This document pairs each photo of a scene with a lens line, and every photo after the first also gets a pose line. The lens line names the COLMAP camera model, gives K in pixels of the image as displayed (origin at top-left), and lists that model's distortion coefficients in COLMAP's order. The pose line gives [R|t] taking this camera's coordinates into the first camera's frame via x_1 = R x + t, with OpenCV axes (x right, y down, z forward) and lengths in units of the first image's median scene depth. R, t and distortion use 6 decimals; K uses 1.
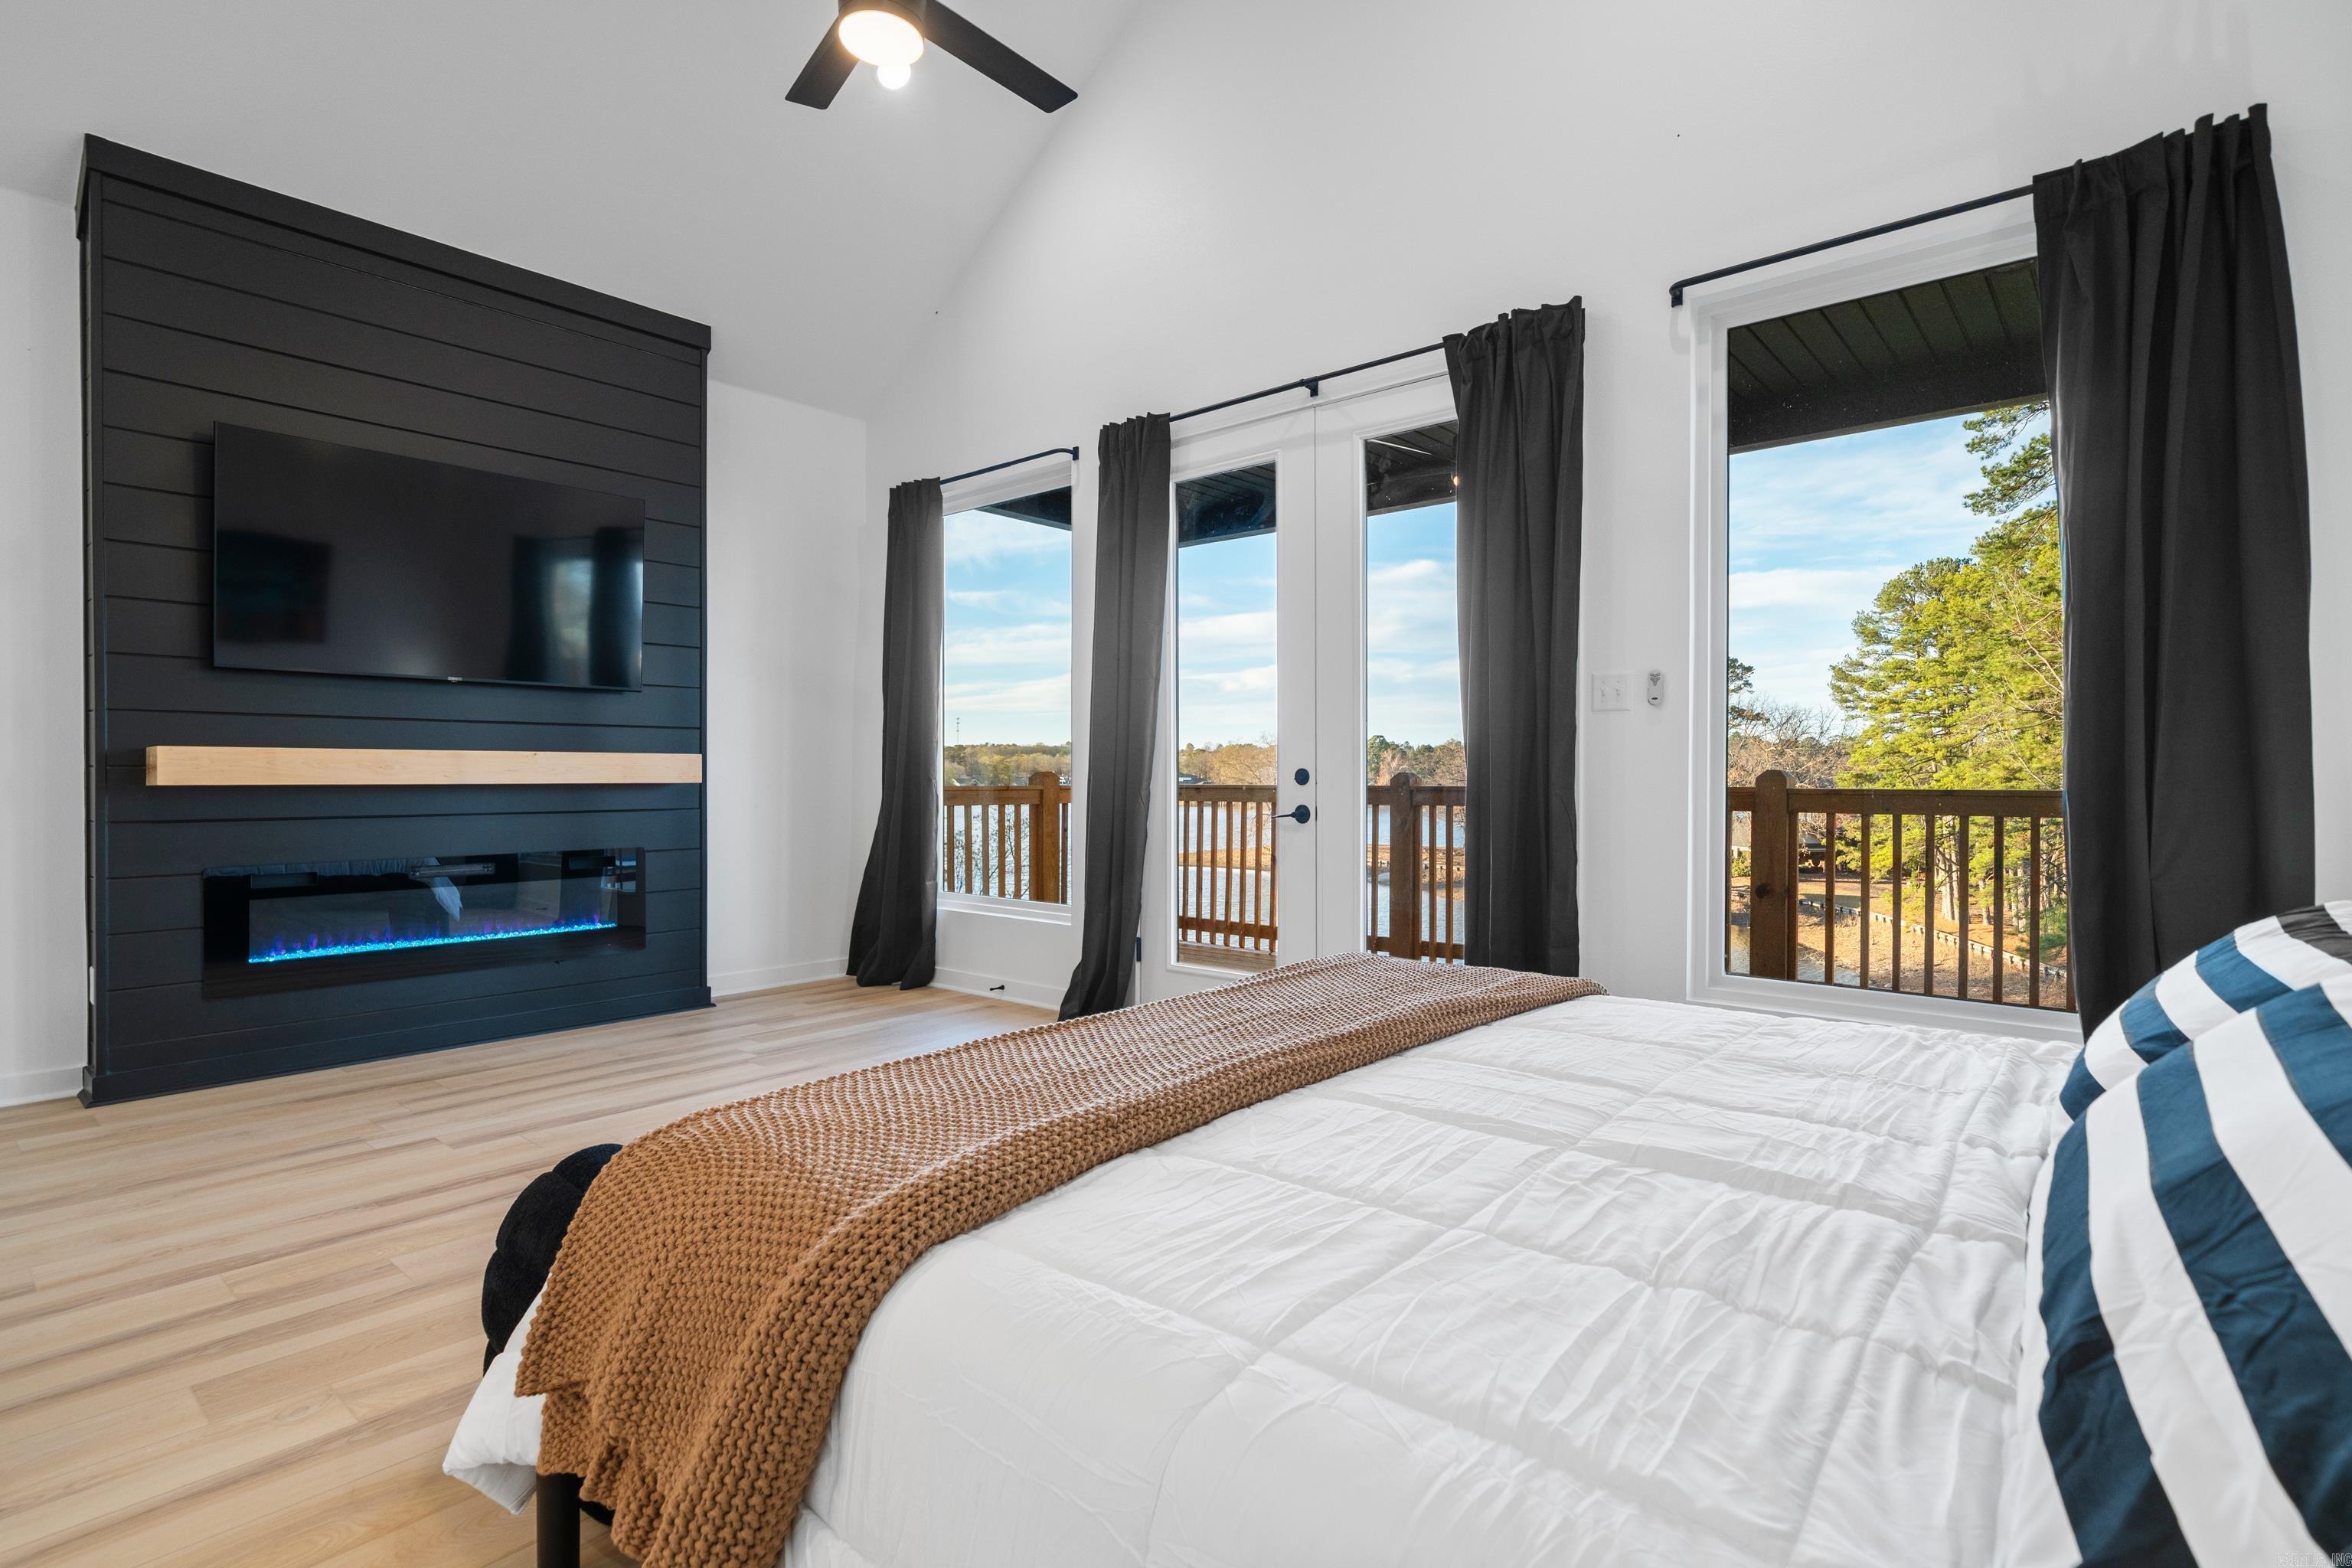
lens RADIAL K [[1108.2, 0, 1158.2], [0, 1108.2, 780.9], [0, 0, 1]] dist [0.000911, 0.000113]
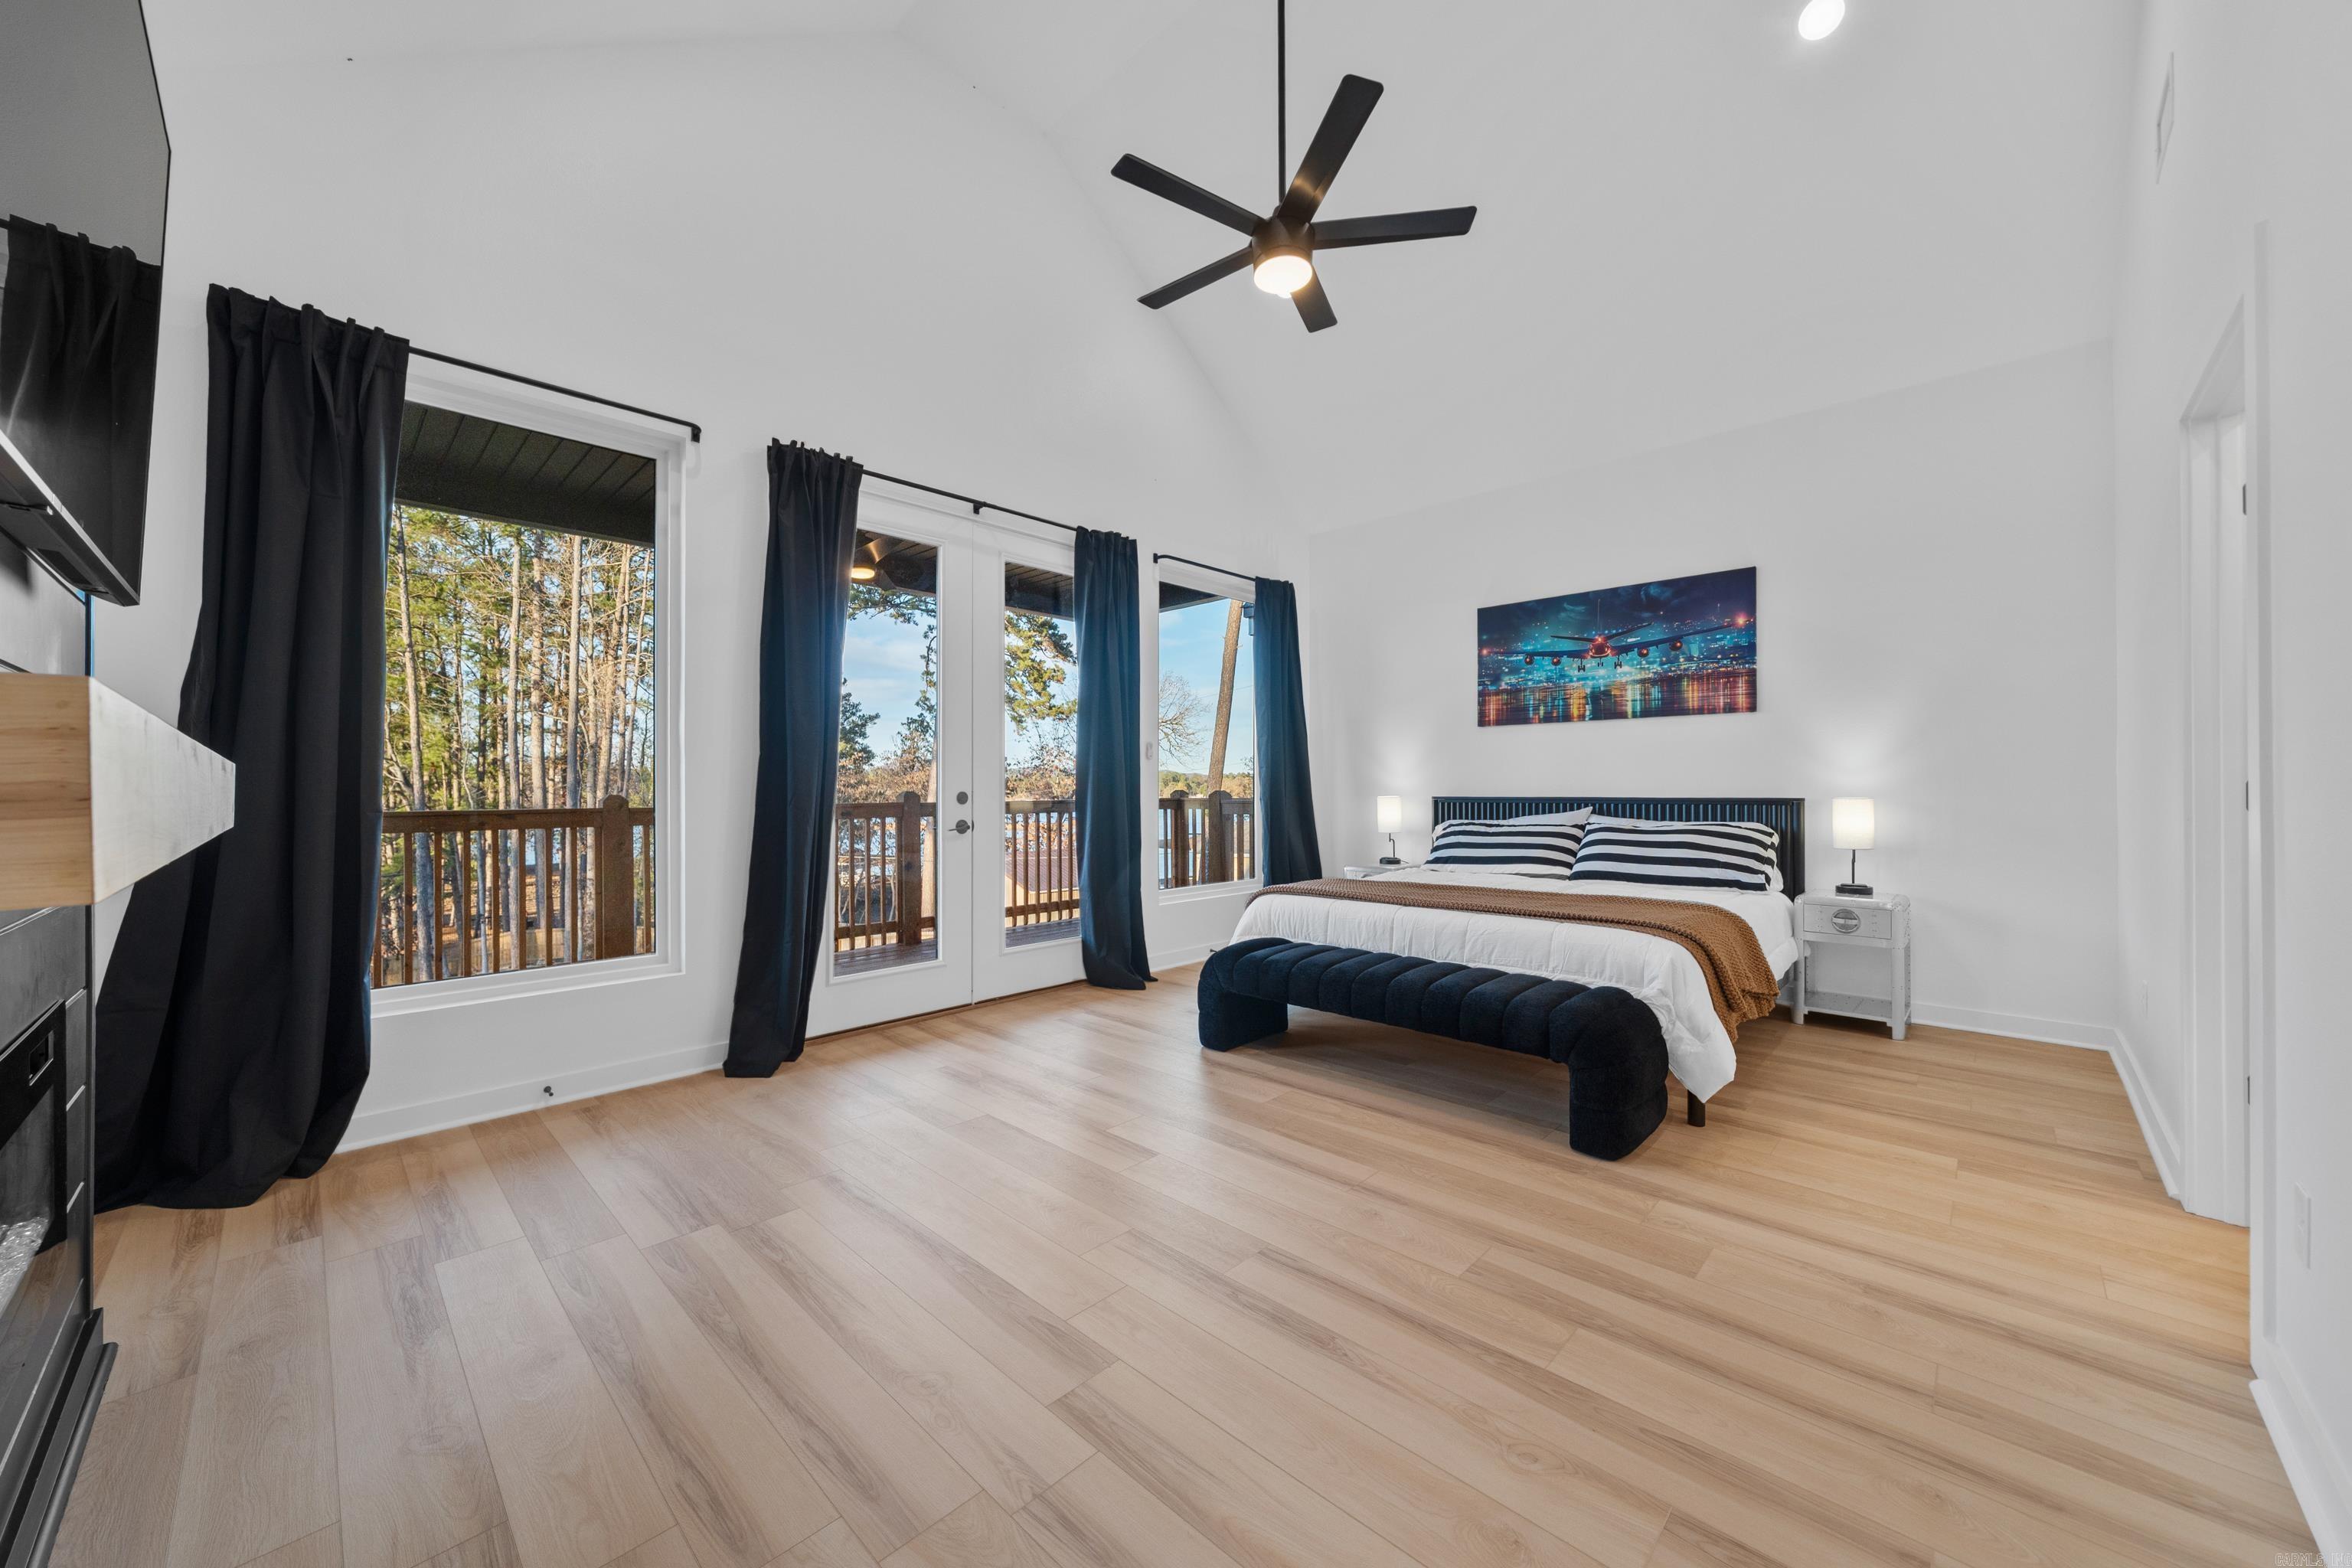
lens RADIAL K [[867.6, 0, 1143.2], [0, 867.6, 781.0], [0, 0, 1]] dist [0.000215, 0.000007]
pose [[0.068758, 0.007475, 0.997605, -1.027327], [0.015835, 0.999838, -0.008583, -0.010868], [-0.997508, 0.016387, 0.068629, 0.835224]]
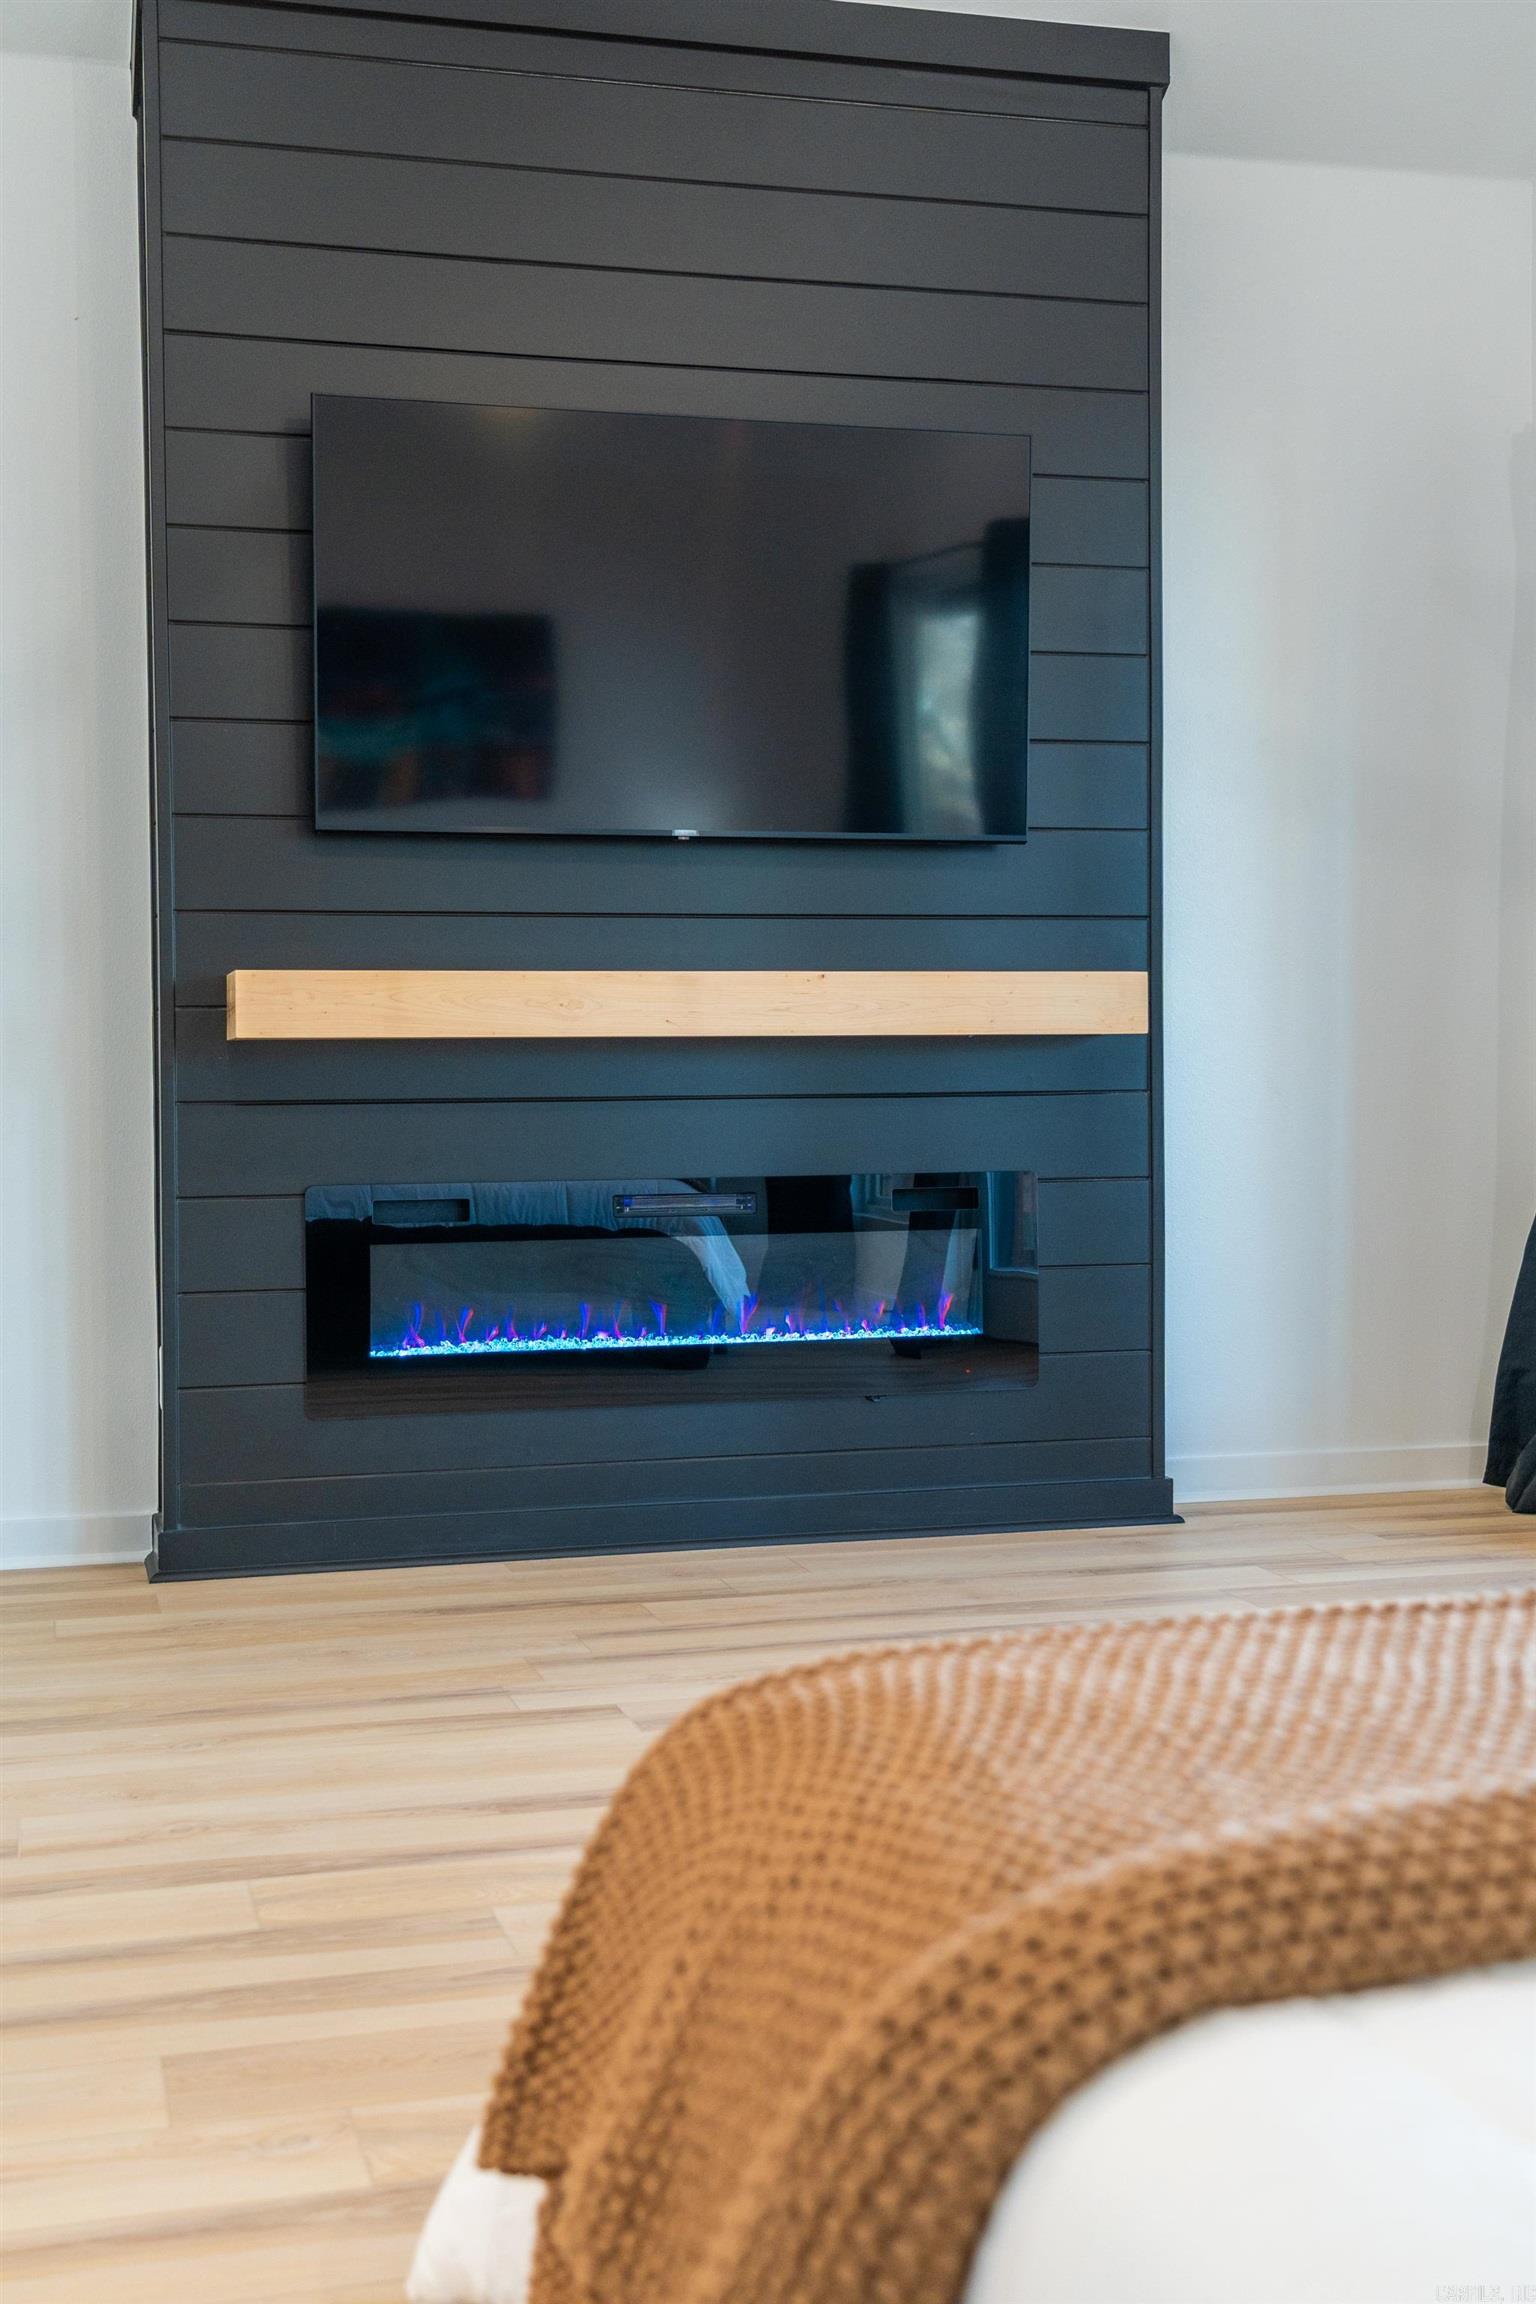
lens RADIAL K [[2535.4, 0, 758.0], [0, 2535.4, 1089.5], [0, 0, 1]] dist [0.033025, 0.010211]
pose [[0.833582, -0.005540, -0.552367, 0.054271], [0.010364, 0.999931, 0.005612, 0.026721], [0.552298, -0.010402, 0.833582, 0.048593]]
